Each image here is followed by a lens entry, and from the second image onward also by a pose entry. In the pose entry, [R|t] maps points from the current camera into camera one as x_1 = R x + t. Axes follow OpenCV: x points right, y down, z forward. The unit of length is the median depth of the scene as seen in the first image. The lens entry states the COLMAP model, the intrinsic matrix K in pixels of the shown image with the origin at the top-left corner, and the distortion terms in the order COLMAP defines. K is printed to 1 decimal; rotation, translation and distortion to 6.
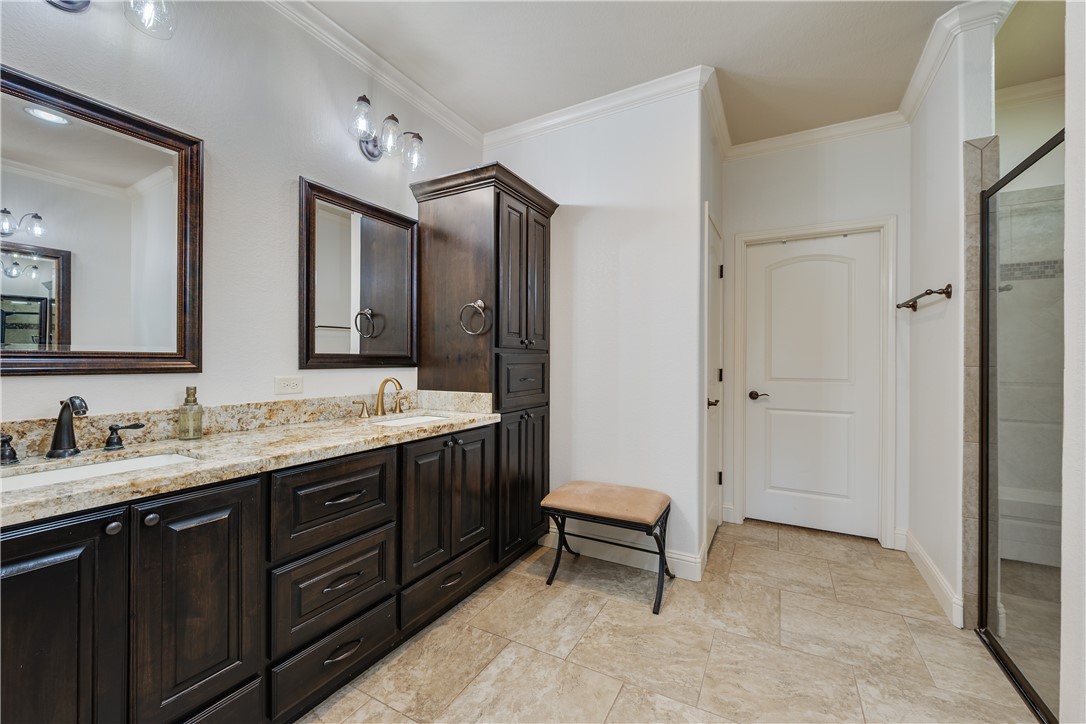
lens RADIAL K [[434.7, 0, 546.9], [0, 434.7, 361.1], [0, 0, 1]] dist [-0.004501, 0.000242]
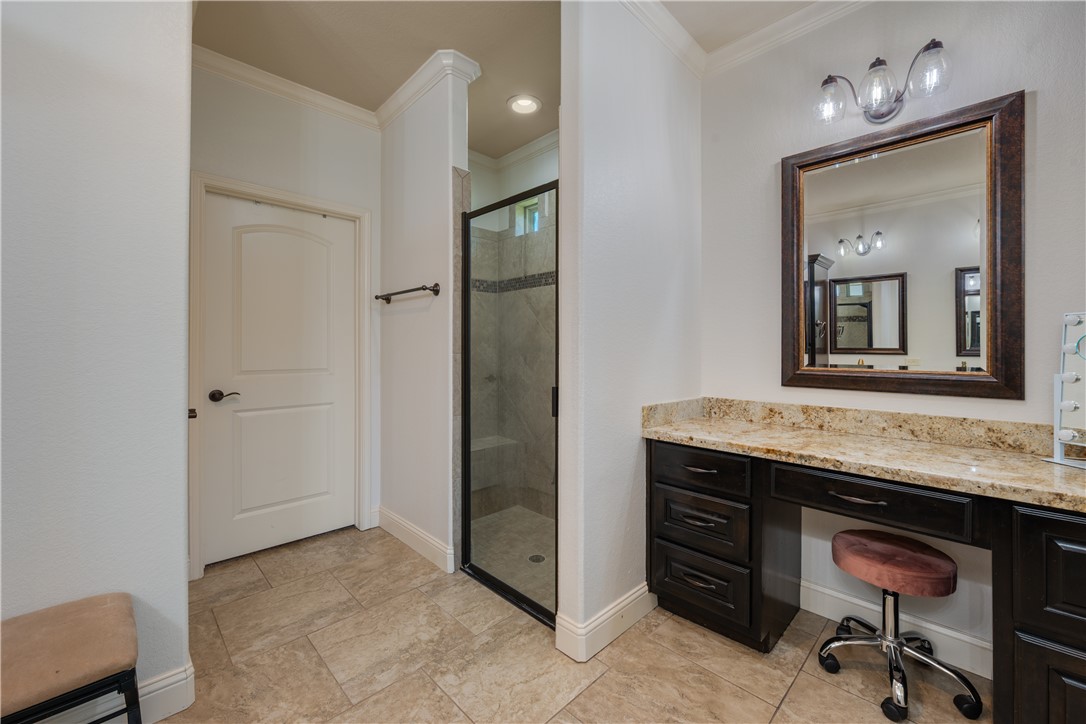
lens RADIAL K [[434.7, 0, 547.4], [0, 434.7, 348.5], [0, 0, 1]] dist [-0.004501, 0.000242]
pose [[0.290256, -0.000811, 0.956949, -0.098077], [0.002632, 0.999997, 0.000049, -0.001053], [-0.956945, 0.002505, 0.290257, 0.344599]]
